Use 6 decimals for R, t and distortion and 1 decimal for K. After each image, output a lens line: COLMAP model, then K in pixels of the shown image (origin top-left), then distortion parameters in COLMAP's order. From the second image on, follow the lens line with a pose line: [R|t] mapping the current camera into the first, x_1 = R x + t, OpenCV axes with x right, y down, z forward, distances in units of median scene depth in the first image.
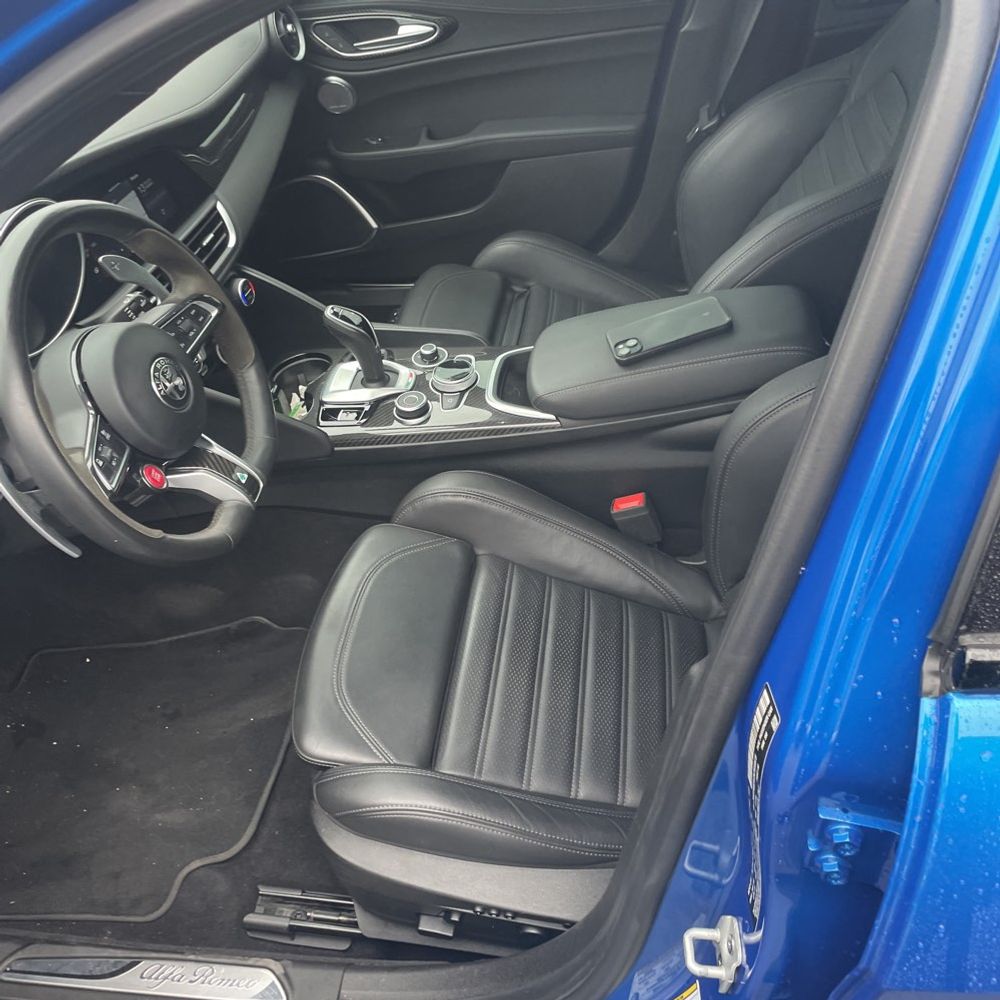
lens RADIAL K [[1013.3, 0, 505.2], [0, 1013.3, 500.1], [0, 0, 1]] dist [0.033234, 0.000000]
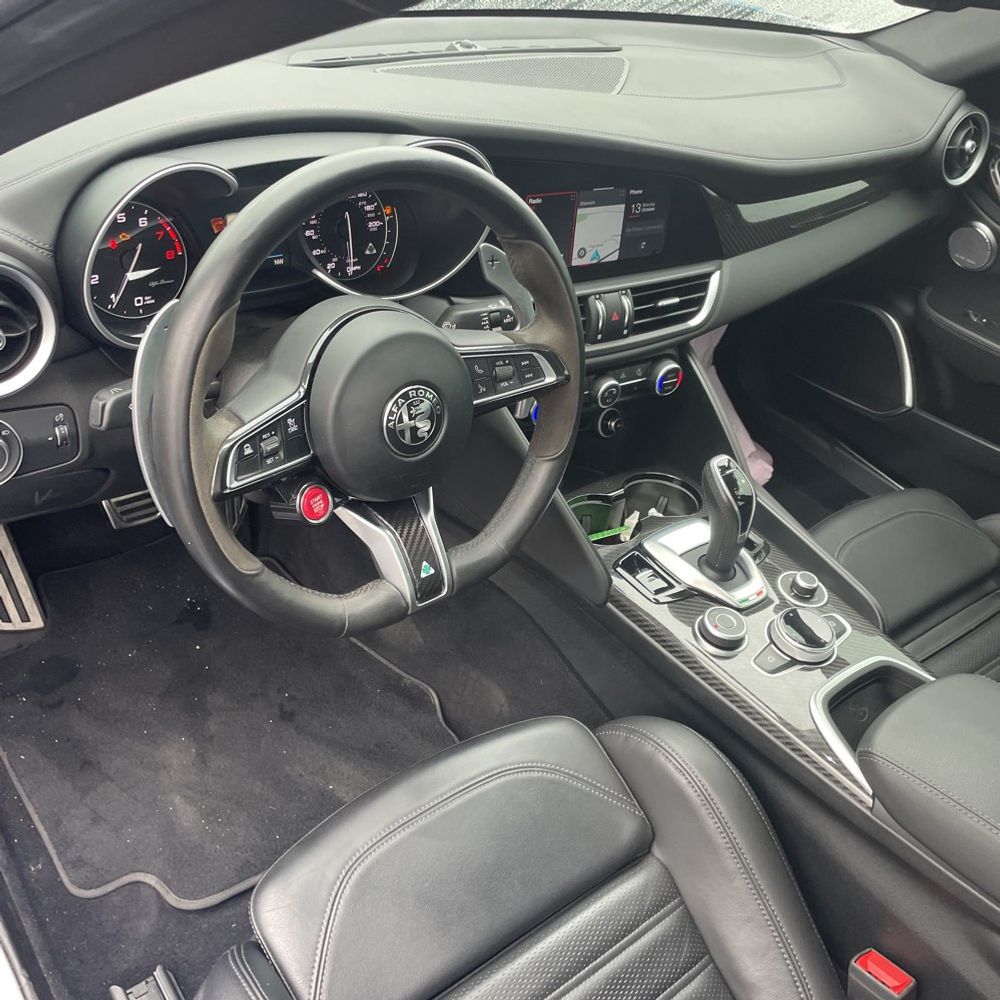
lens RADIAL K [[1013.3, 0, 489.6], [0, 1013.3, 494.7], [0, 0, 1]] dist [0.033234, 0.000000]
pose [[0.673176, 0.607413, -0.421764, 0.044205], [-0.629921, 0.769773, 0.103191, -0.139701], [0.387342, 0.196212, 0.900815, 0.269431]]
